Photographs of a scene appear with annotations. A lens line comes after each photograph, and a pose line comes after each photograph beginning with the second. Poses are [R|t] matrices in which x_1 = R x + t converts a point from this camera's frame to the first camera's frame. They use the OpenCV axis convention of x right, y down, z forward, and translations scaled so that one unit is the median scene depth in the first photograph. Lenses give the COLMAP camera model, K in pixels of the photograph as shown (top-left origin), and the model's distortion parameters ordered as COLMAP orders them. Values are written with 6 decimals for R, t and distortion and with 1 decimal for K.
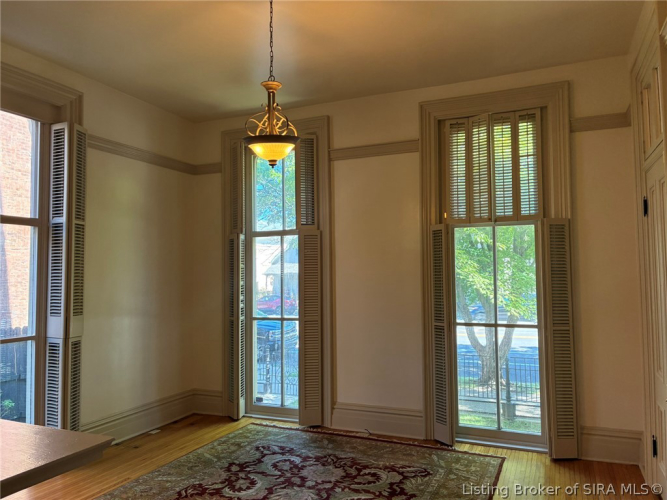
lens RADIAL K [[509.9, 0, 336.6], [0, 509.9, 250.0], [0, 0, 1]] dist [0.021065, -0.004795]
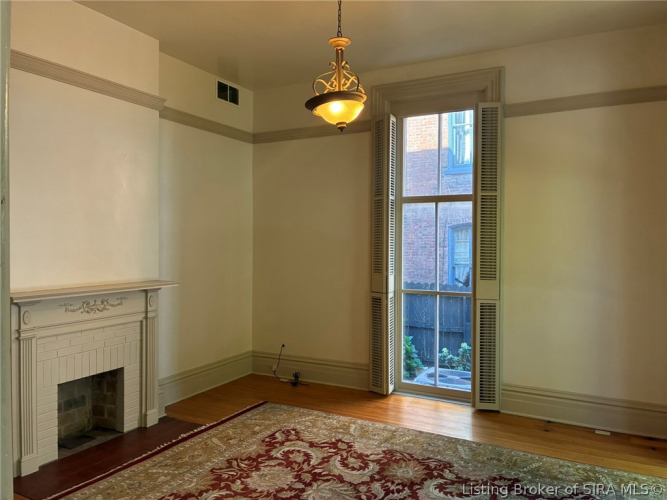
lens RADIAL K [[509.9, 0, 336.2], [0, 509.9, 248.0], [0, 0, 1]] dist [0.021065, -0.004795]
pose [[-0.097504, 0.026700, -0.994877, 0.600511], [0.046972, 0.998650, 0.022198, 0.020816], [0.994126, -0.044567, -0.098626, 0.791887]]
